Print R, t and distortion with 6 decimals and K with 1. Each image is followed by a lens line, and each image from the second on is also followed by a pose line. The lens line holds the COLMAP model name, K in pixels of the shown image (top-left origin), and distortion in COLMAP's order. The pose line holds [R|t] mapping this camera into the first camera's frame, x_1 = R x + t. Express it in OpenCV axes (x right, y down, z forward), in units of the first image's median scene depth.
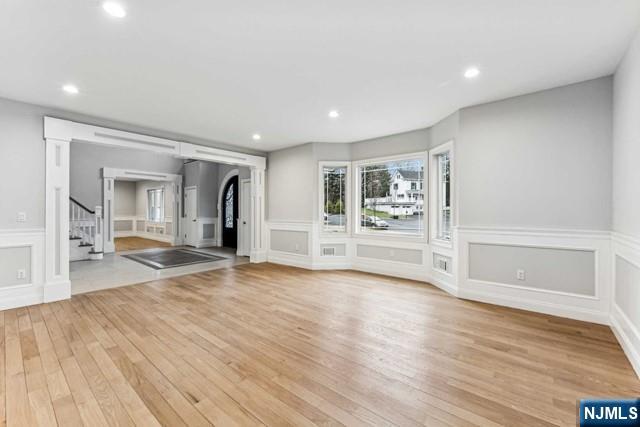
lens RADIAL K [[271.0, 0, 310.0], [0, 271.0, 211.6], [0, 0, 1]] dist [0.000294, 0.000024]
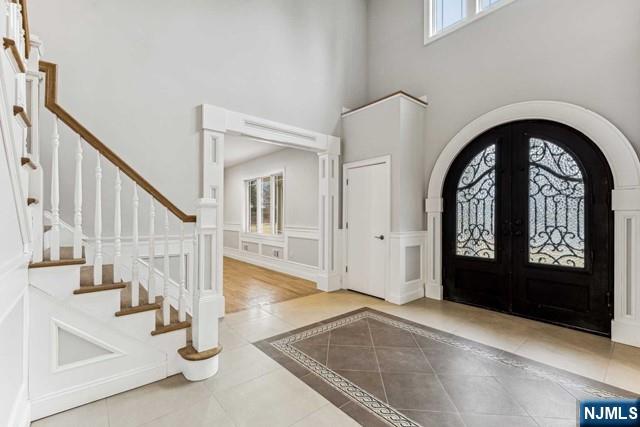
lens RADIAL K [[286.0, 0, 300.5], [0, 286.0, 215.7], [0, 0, 1]] dist [-0.000542, -0.000059]
pose [[0.980484, 0.002666, -0.196579, -0.456533], [-0.003539, 0.999985, -0.004091, 0.000694], [0.196565, 0.004707, 0.980480, 0.523856]]
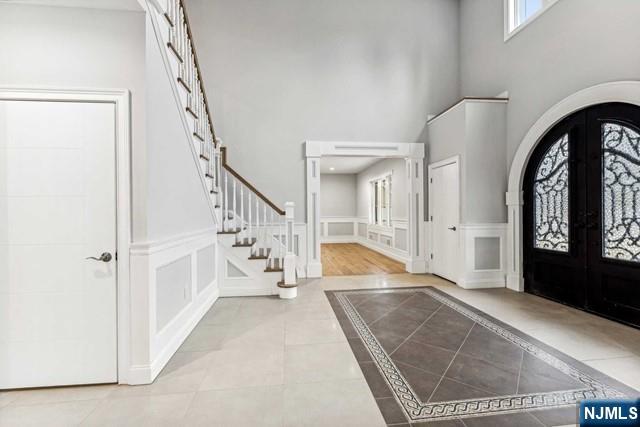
lens RADIAL K [[271.0, 0, 310.0], [0, 271.0, 211.6], [0, 0, 1]] dist [0.000294, 0.000024]
pose [[0.722532, -0.008099, -0.691291, -0.272346], [0.008222, 0.999961, -0.003122, 0.001854], [0.691289, -0.003428, 0.722570, 0.465650]]
